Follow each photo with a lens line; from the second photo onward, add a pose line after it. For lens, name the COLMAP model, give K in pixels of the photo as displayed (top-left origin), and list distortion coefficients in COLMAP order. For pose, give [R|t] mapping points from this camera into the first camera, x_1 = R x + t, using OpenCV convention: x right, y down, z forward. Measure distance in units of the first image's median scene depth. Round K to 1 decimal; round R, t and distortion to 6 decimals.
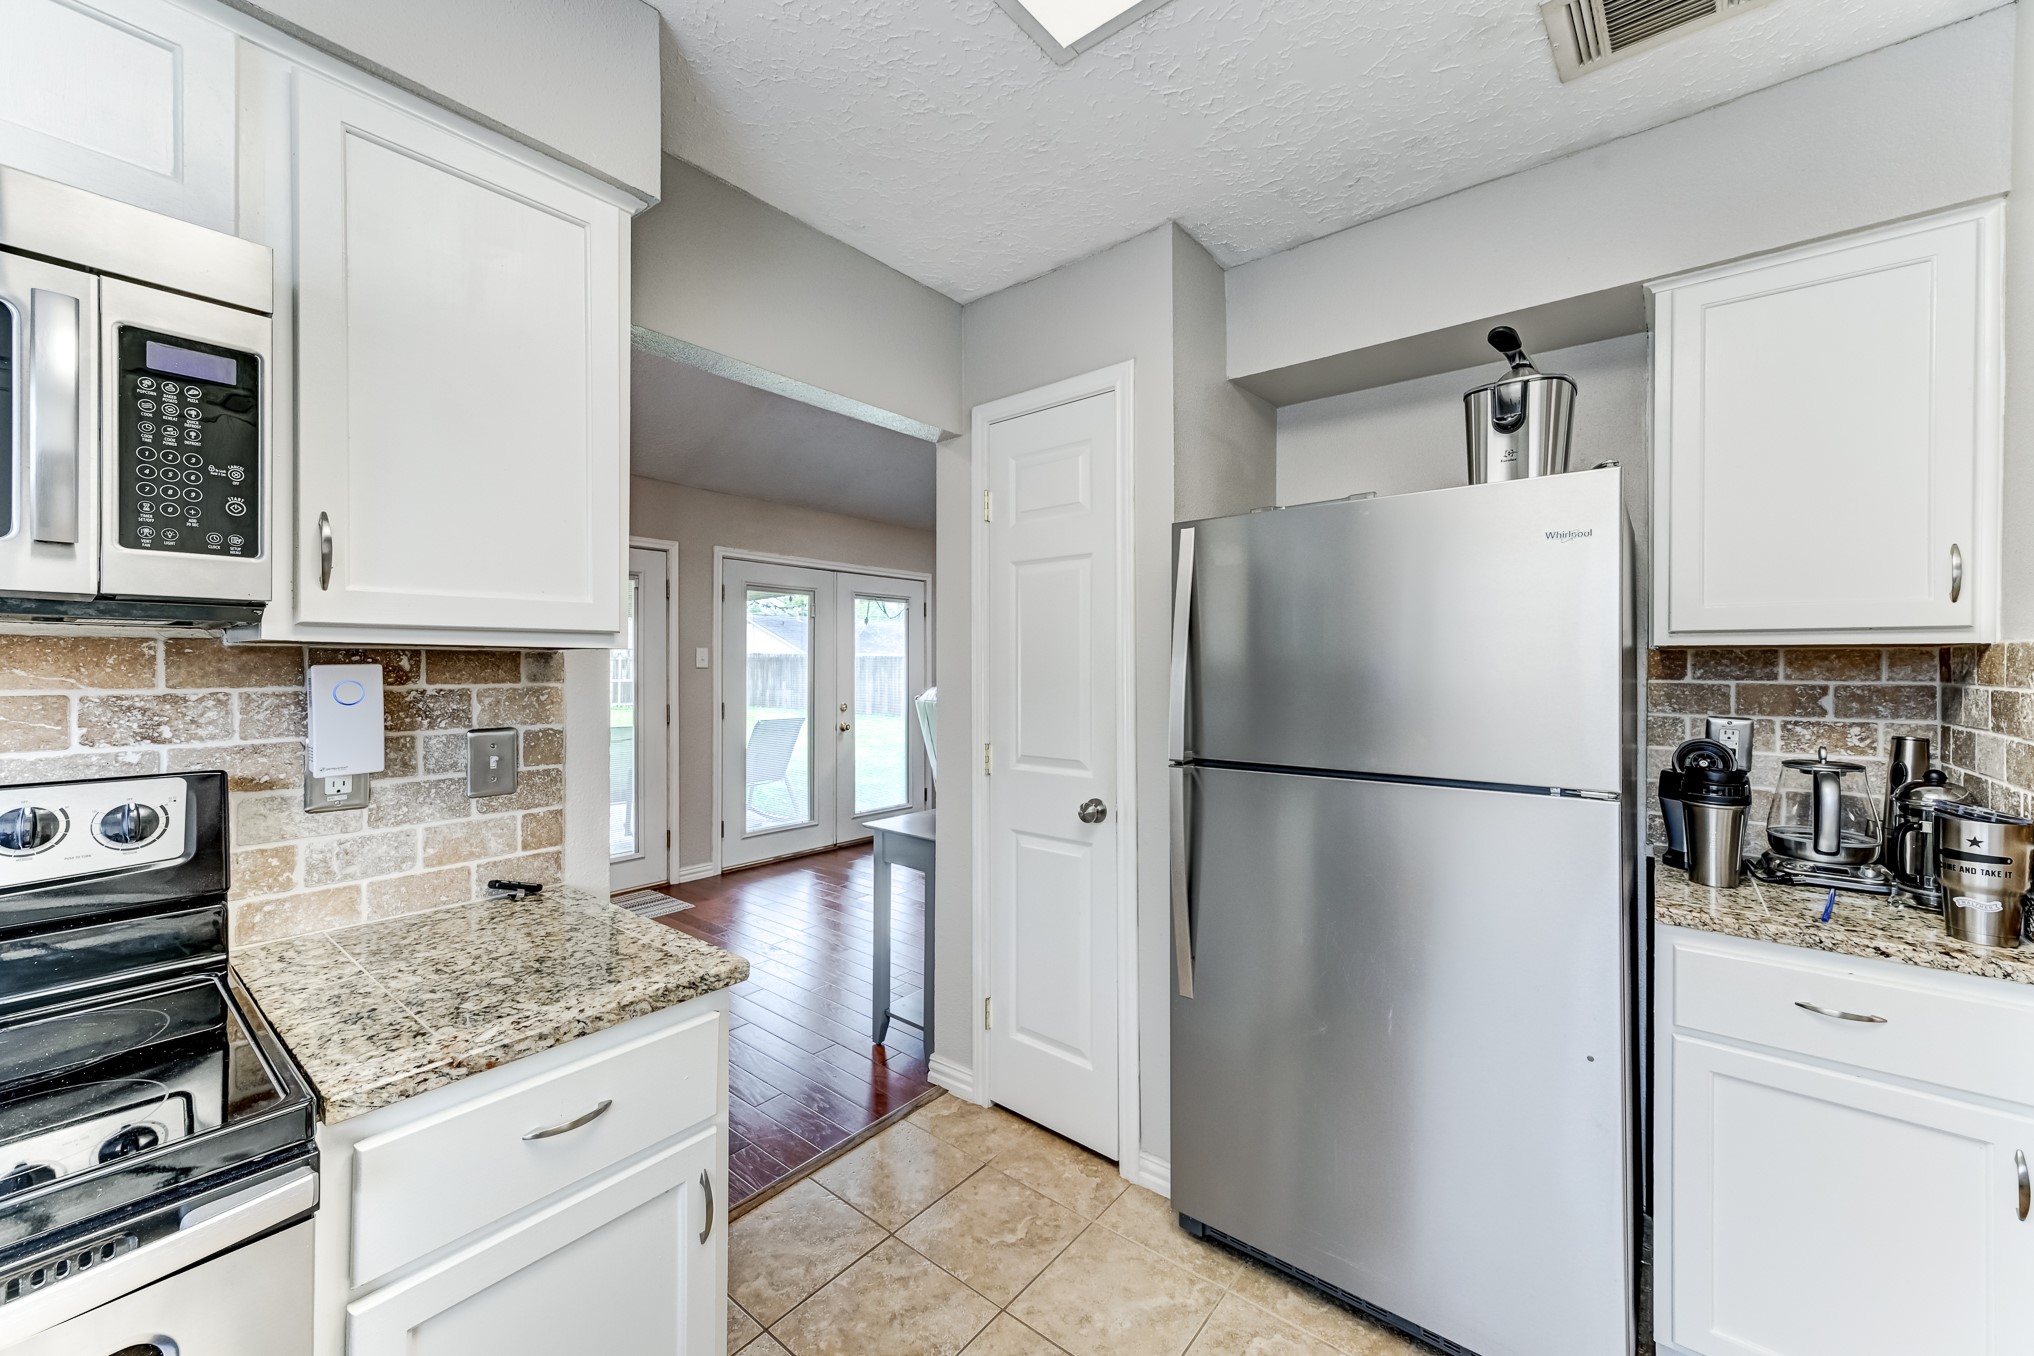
lens RADIAL K [[791.5, 0, 1009.4], [0, 791.5, 663.3], [0, 0, 1]] dist [0.011235, -0.000937]
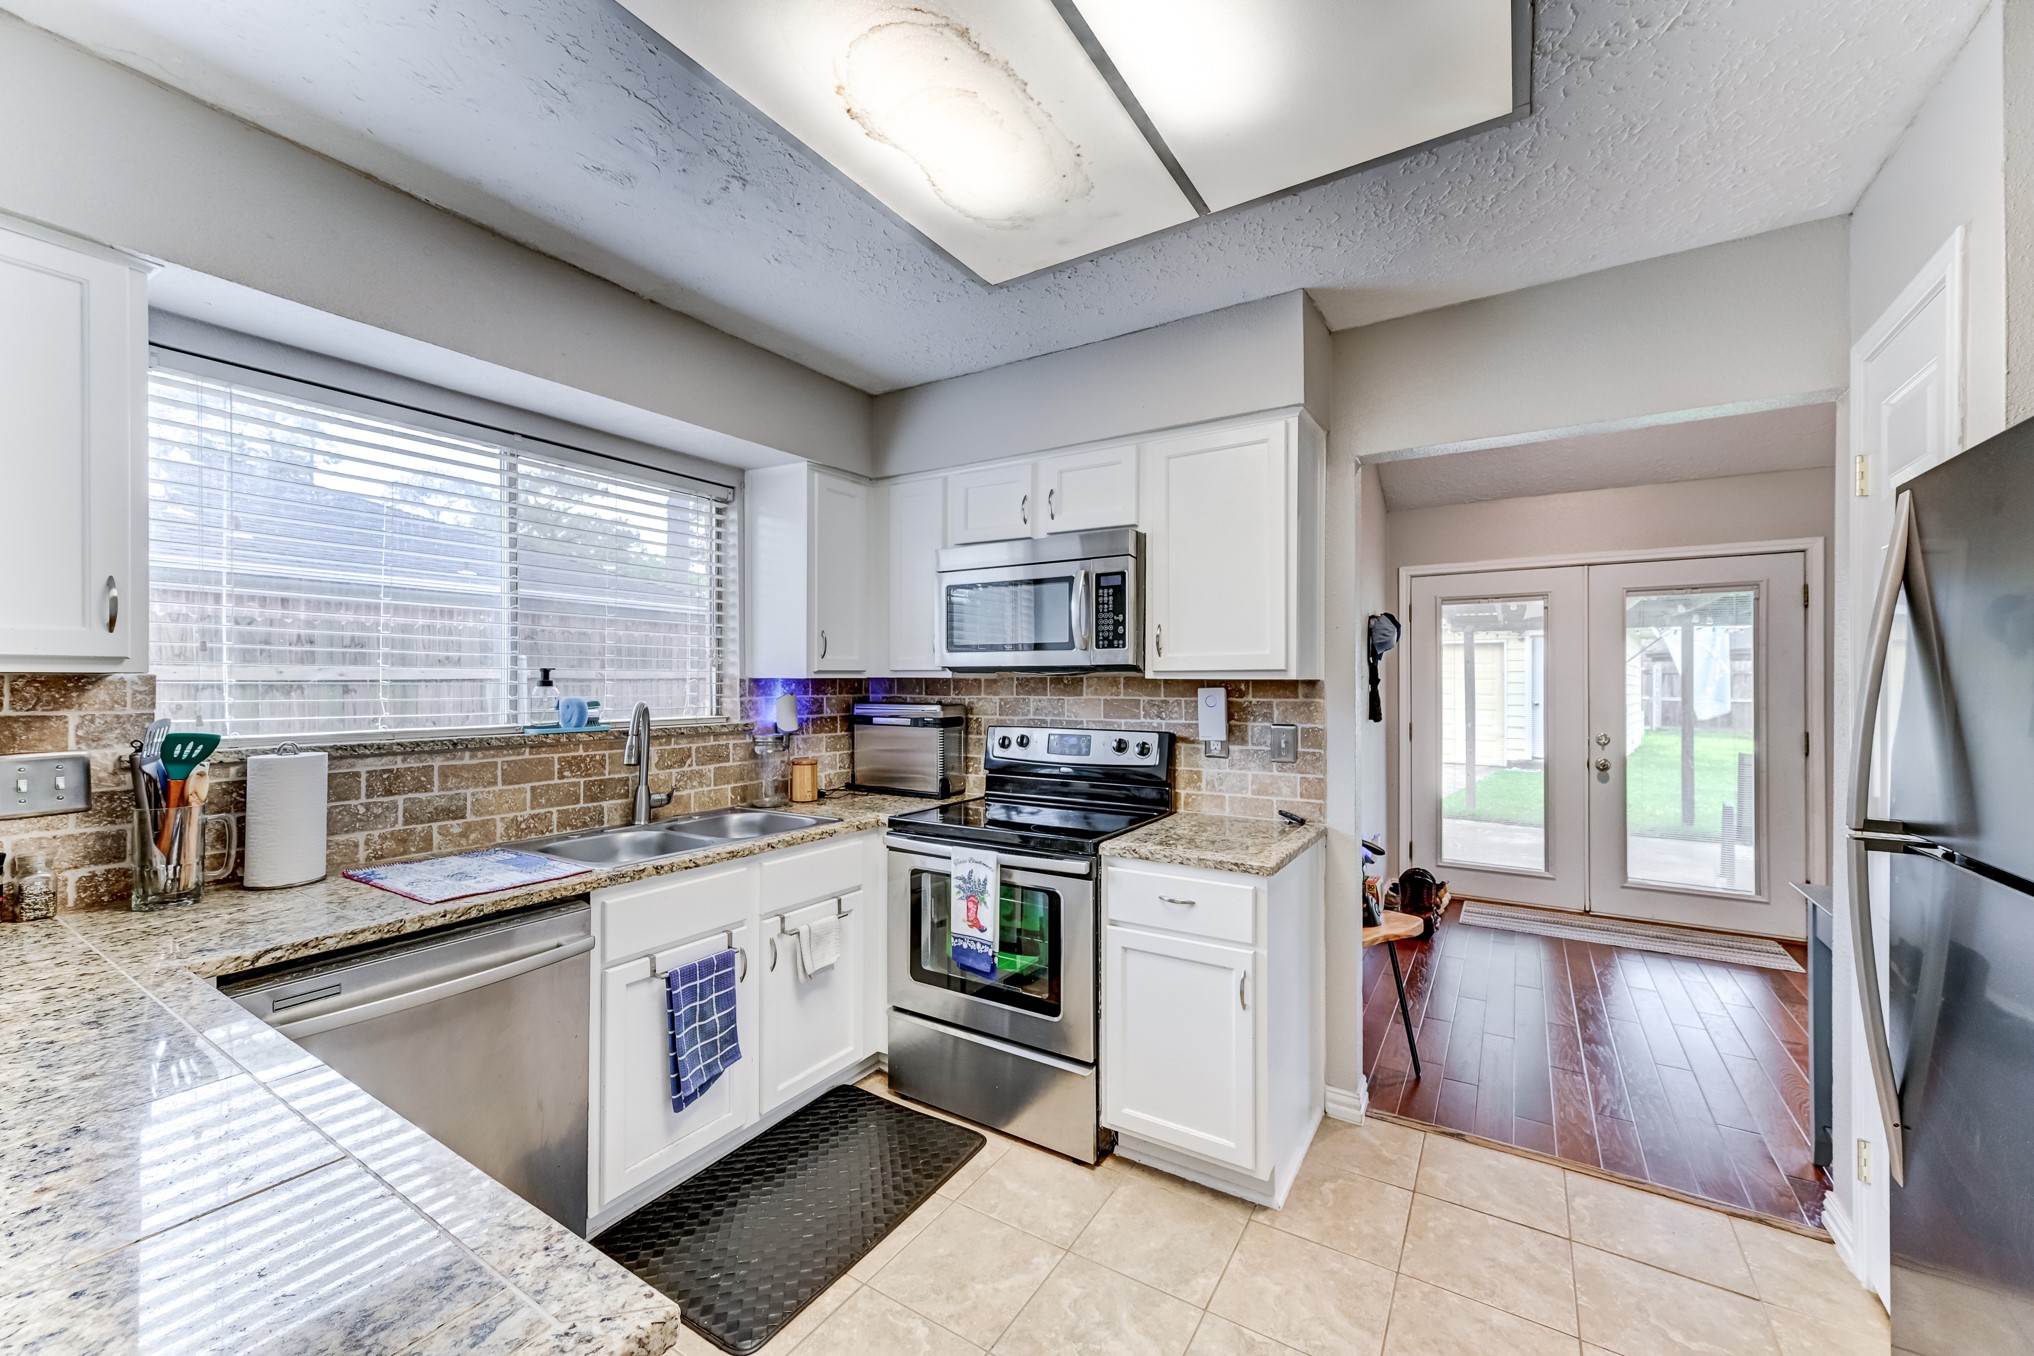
lens RADIAL K [[791.5, 0, 1020.0], [0, 791.5, 681.5], [0, 0, 1]] dist [0.011235, -0.000937]
pose [[0.121575, 0.000008, -0.992582, 0.897641], [0.003406, 0.999994, 0.000425, -0.013621], [0.992576, -0.003432, 0.121574, 0.186317]]
